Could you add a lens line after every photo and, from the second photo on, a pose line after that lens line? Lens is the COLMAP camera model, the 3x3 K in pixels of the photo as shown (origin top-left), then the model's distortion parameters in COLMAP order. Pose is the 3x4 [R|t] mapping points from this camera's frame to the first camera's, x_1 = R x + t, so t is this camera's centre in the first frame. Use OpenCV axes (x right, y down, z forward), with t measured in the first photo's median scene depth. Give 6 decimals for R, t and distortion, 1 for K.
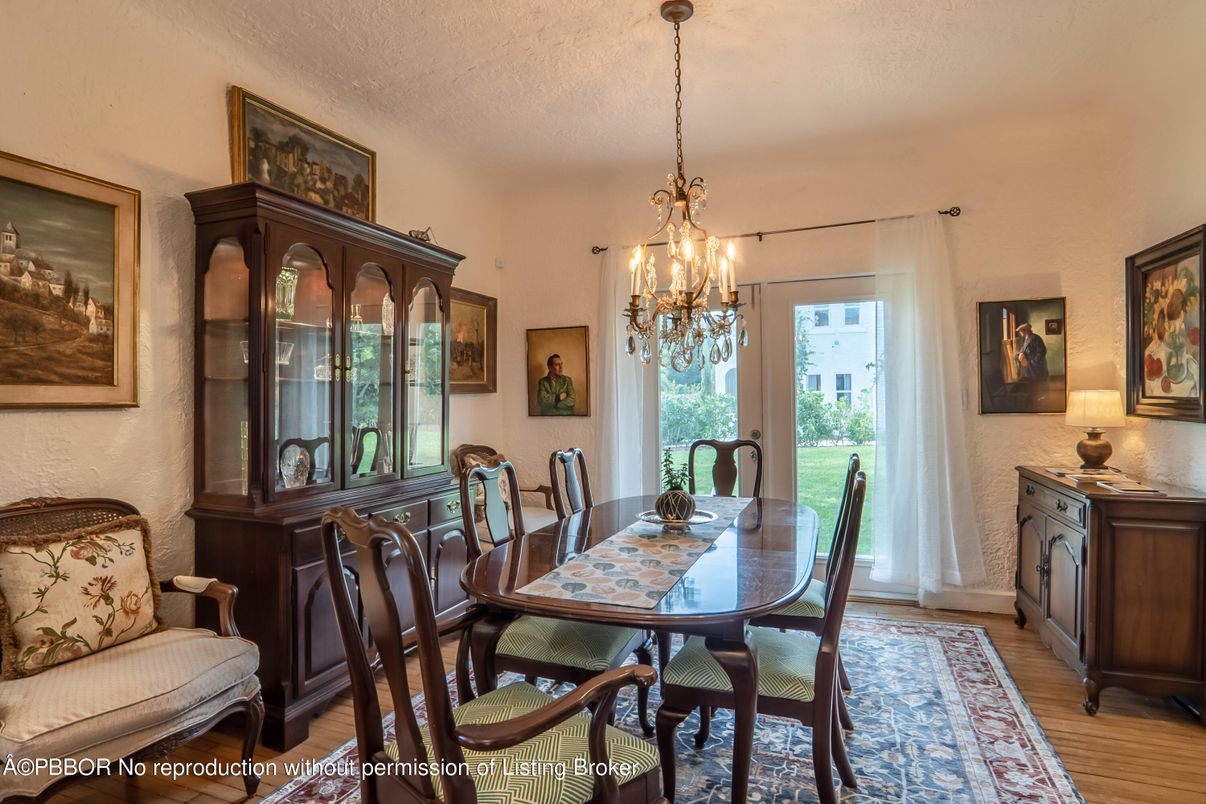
lens RADIAL K [[645.5, 0, 597.5], [0, 645.5, 397.7], [0, 0, 1]] dist [-0.036548, 0.010149]
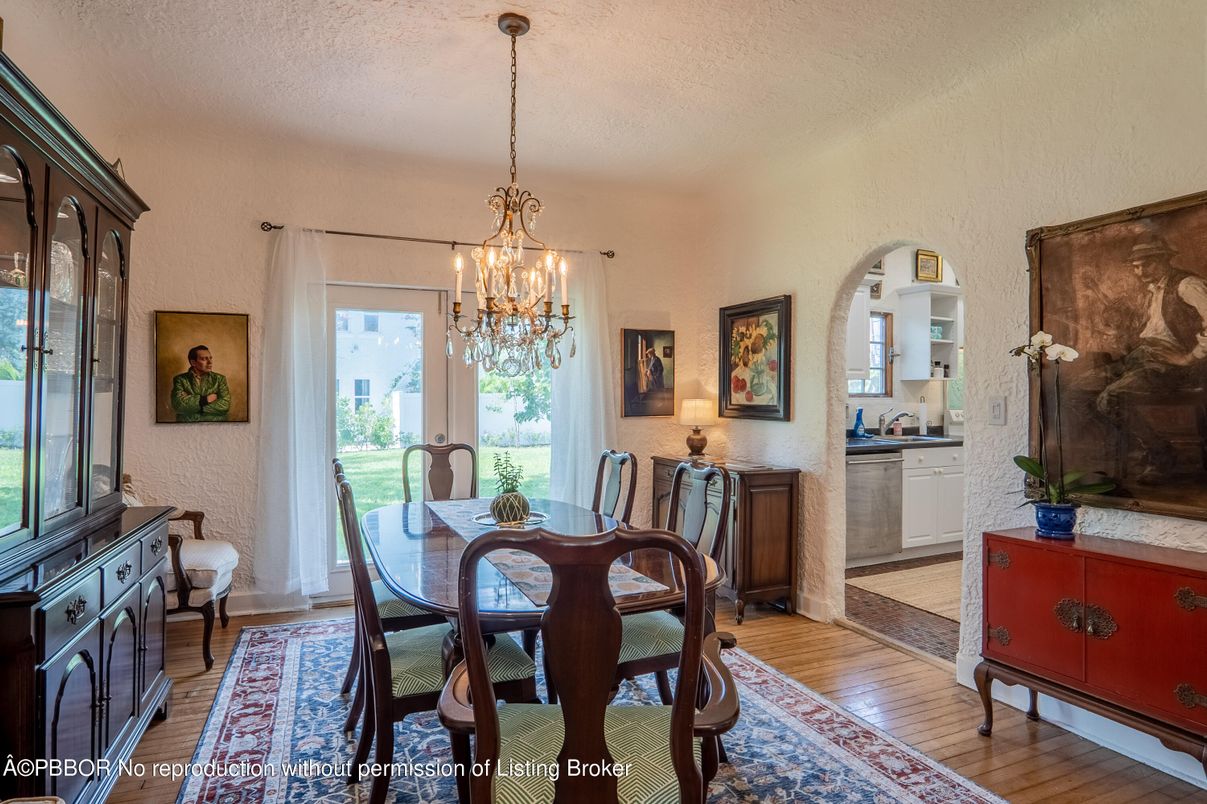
lens RADIAL K [[646.0, 0, 598.0], [0, 646.0, 397.7], [0, 0, 1]] dist [-0.036548, 0.010149]
pose [[0.720438, 0.015028, 0.693357, -0.409264], [-0.008944, 0.999883, -0.012378, 0.004546], [-0.693462, 0.002716, 0.720488, 0.140726]]
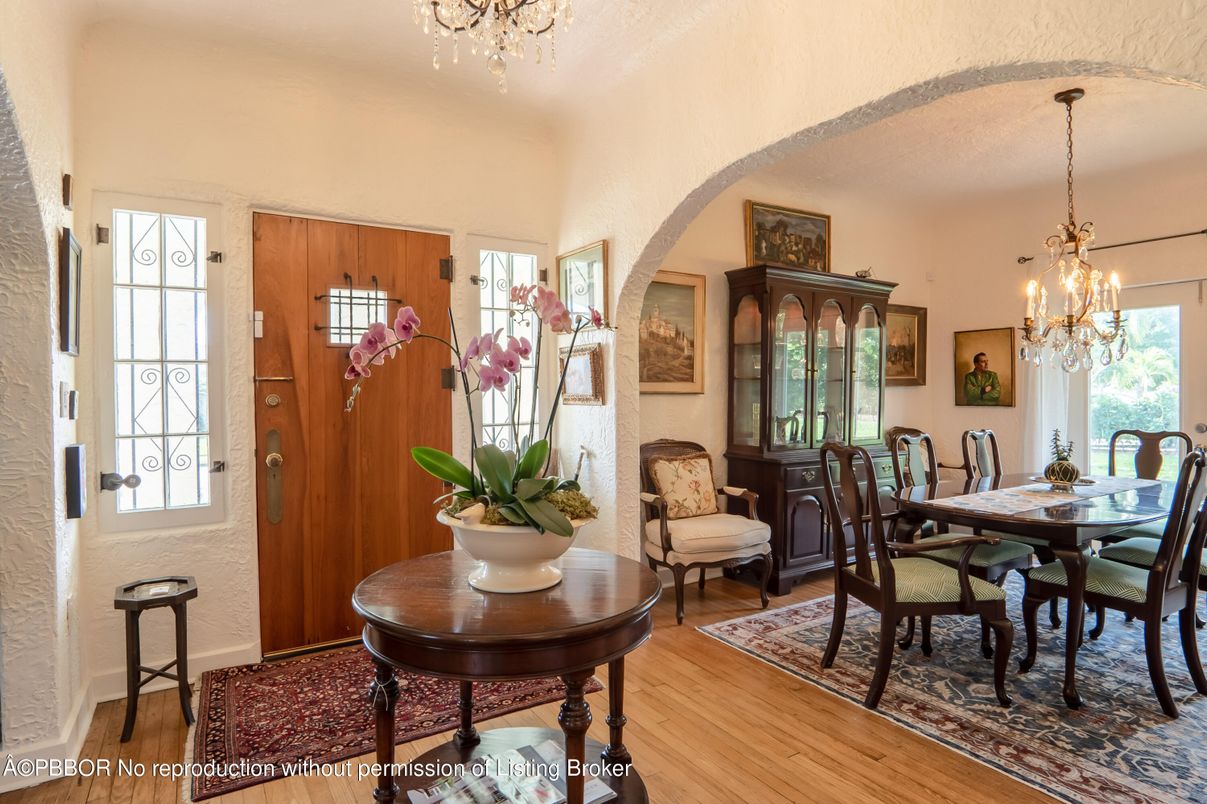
lens RADIAL K [[646.0, 0, 598.0], [0, 646.0, 397.7], [0, 0, 1]] dist [-0.036548, 0.010149]
pose [[0.798626, 0.015016, -0.601640, 0.120347], [-0.005264, 0.999825, 0.017967, -0.005085], [0.601804, -0.011181, 0.798566, -0.528549]]
